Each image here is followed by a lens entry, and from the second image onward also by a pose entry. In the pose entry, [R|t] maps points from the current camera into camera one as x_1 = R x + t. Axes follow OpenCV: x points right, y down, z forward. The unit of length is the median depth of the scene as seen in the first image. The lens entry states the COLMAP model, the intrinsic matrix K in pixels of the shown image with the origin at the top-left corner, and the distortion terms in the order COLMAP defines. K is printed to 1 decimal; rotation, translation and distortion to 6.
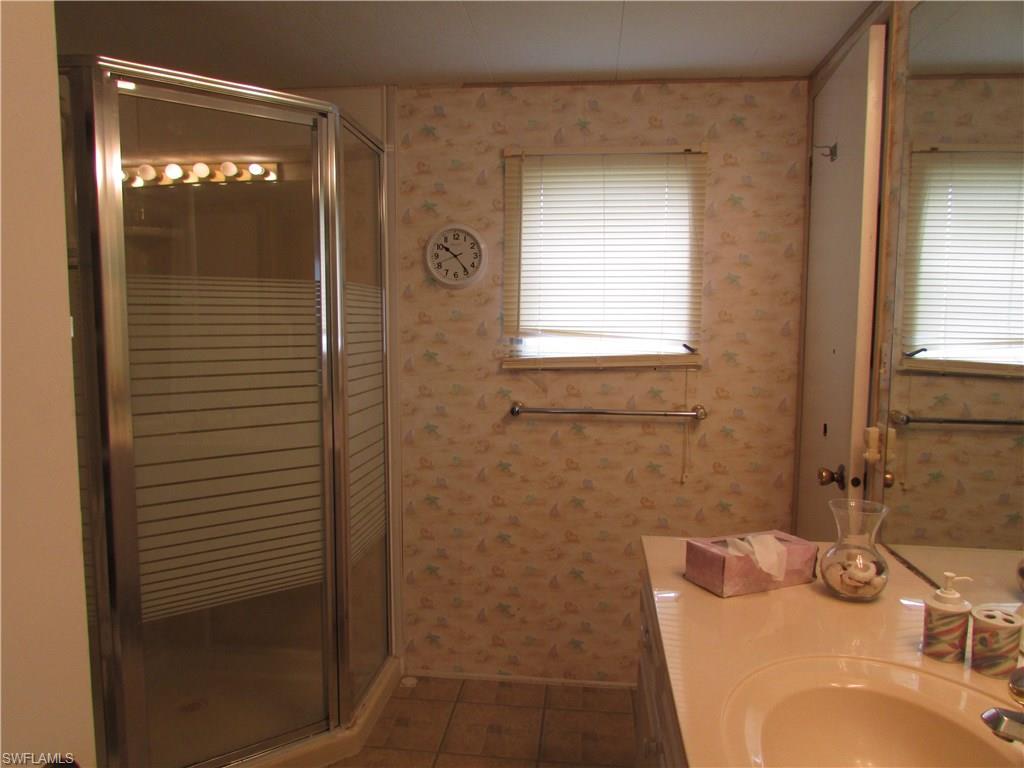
lens RADIAL K [[730.5, 0, 514.1], [0, 730.5, 385.2], [0, 0, 1]] dist [-0.029223, -0.000560]
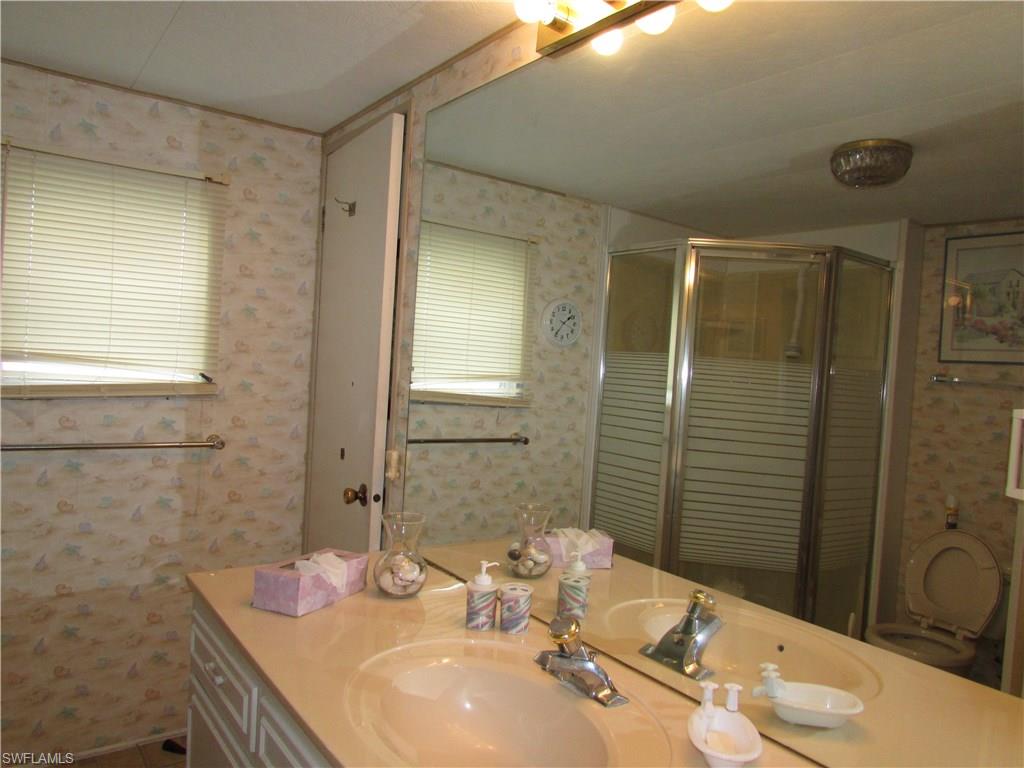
lens RADIAL K [[730.5, 0, 514.1], [0, 730.5, 385.2], [0, 0, 1]] dist [-0.029223, -0.000560]
pose [[0.733616, 0.012242, 0.679454, -0.124256], [0.009239, 0.999566, -0.027986, -0.009006], [-0.679502, 0.026808, 0.733184, -0.002544]]
